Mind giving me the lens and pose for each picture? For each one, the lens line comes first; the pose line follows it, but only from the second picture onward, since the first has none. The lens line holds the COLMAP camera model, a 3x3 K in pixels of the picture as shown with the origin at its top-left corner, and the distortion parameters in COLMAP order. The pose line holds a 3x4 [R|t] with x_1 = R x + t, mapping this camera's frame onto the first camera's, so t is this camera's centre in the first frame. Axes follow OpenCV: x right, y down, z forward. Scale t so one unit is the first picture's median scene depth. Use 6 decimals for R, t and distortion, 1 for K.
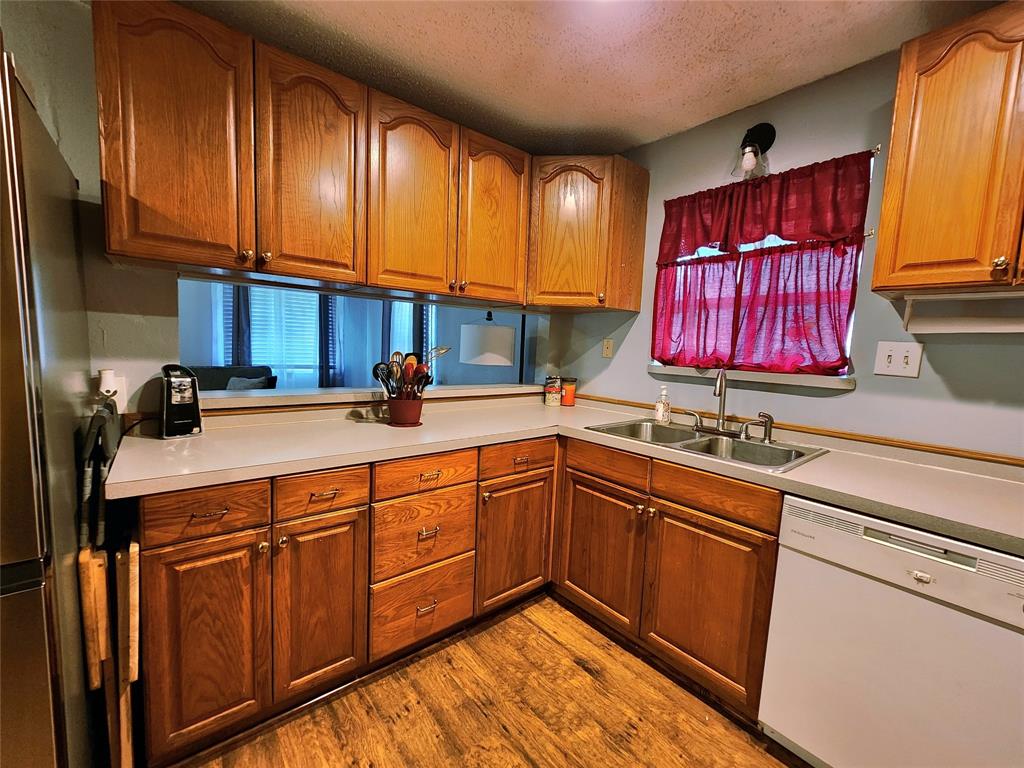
lens RADIAL K [[419.3, 0, 512.8], [0, 419.3, 386.0], [0, 0, 1]] dist [0.000426, -0.000181]
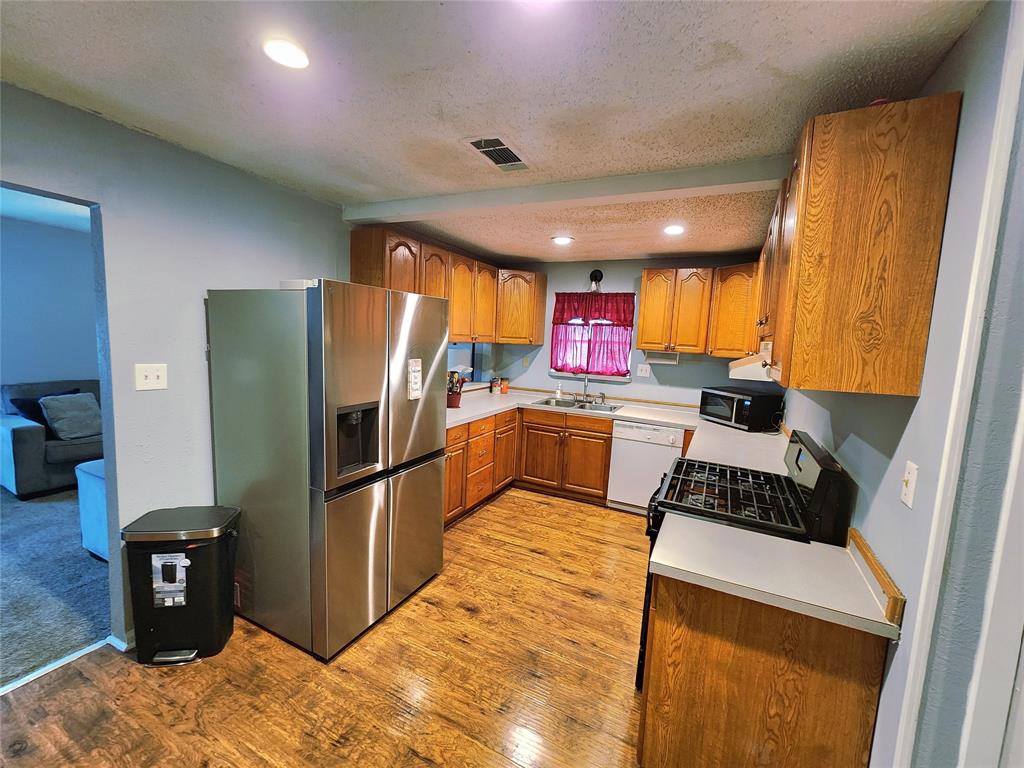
lens RADIAL K [[419.3, 0, 512.3], [0, 419.3, 387.2], [0, 0, 1]] dist [0.000426, -0.000181]
pose [[0.911818, -0.046875, 0.407910, -0.866321], [0.029709, 0.998390, 0.048320, -0.098882], [-0.409518, -0.031940, 0.911743, -1.007634]]
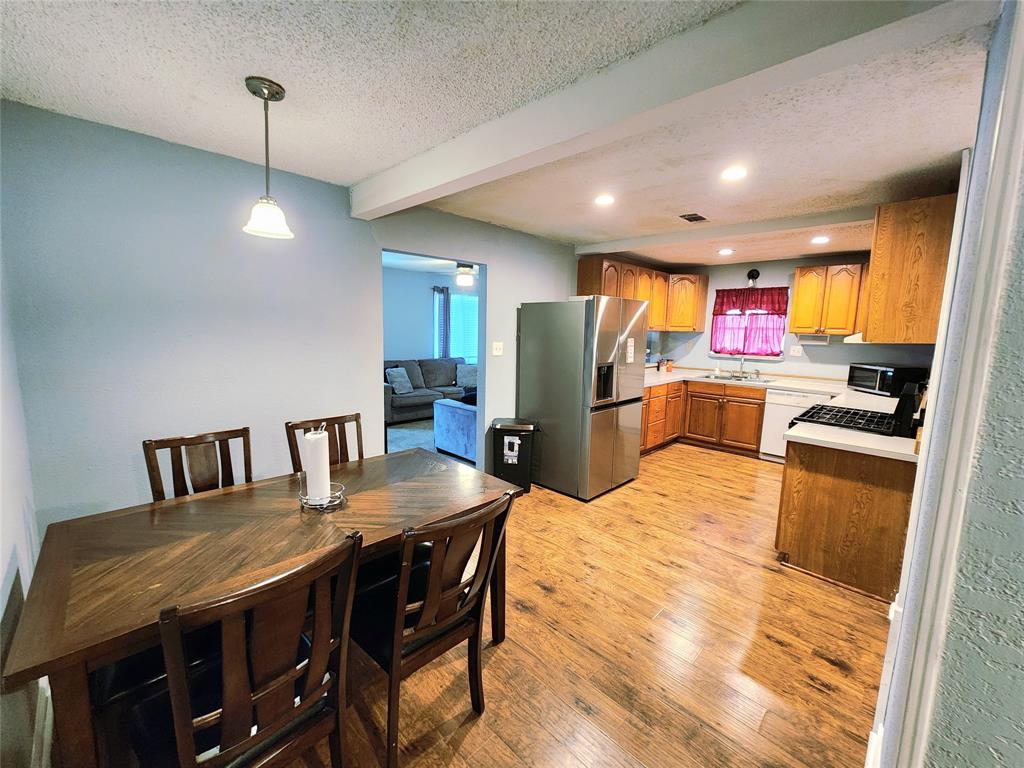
lens RADIAL K [[419.3, 0, 516.4], [0, 419.3, 387.0], [0, 0, 1]] dist [0.000426, -0.000181]
pose [[0.993089, -0.035176, 0.111970, -1.439601], [0.029891, 0.998374, 0.048534, -0.006523], [-0.113495, -0.044851, 0.992526, -1.780504]]
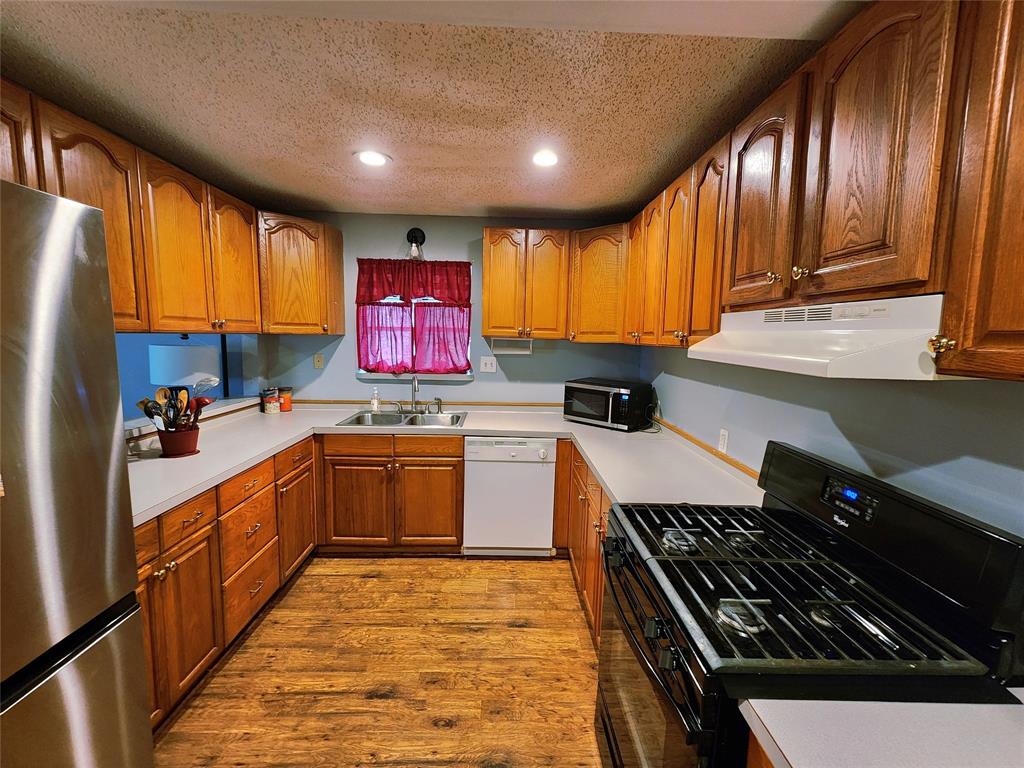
lens RADIAL K [[419.3, 0, 509.7], [0, 419.3, 385.7], [0, 0, 1]] dist [0.000426, -0.000181]
pose [[0.617499, -0.119306, 0.777471, -0.590497], [0.080678, 0.992823, 0.088276, -0.117451], [-0.782423, 0.008214, 0.622693, -0.353785]]
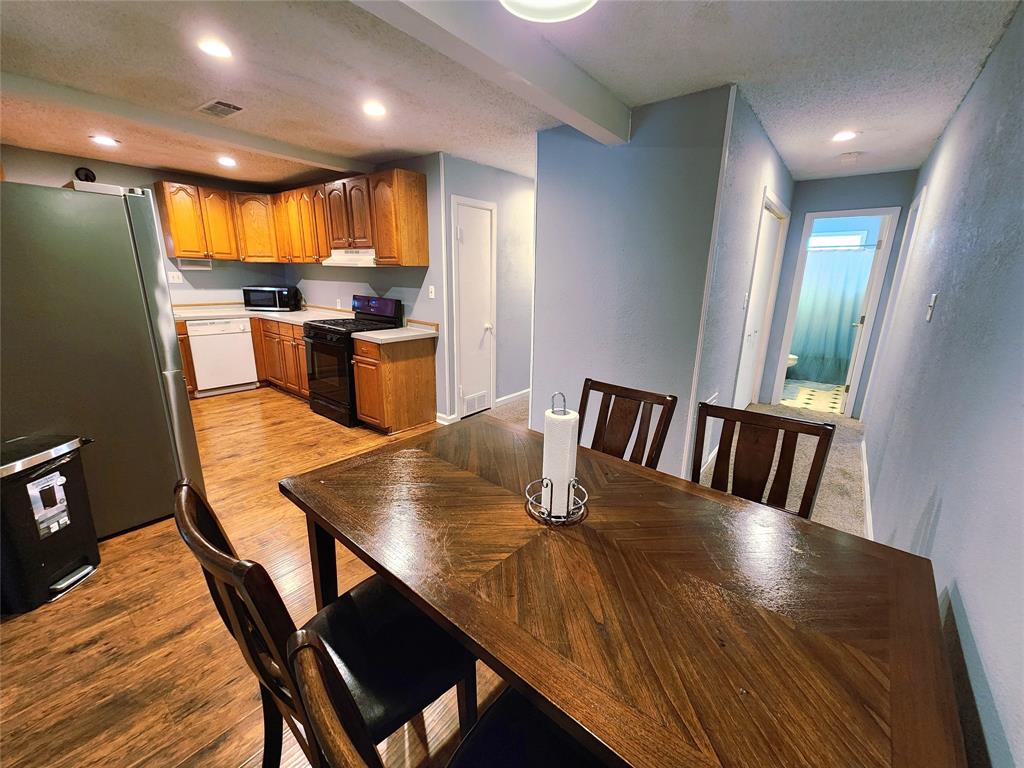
lens RADIAL K [[419.3, 0, 511.8], [0, 419.3, 384.2], [0, 0, 1]] dist [0.000426, -0.000181]
pose [[-0.212915, -0.289397, 0.933229, -2.317149], [0.063267, 0.949042, 0.308735, -0.098893], [-0.975020, 0.124777, -0.183756, -0.632632]]
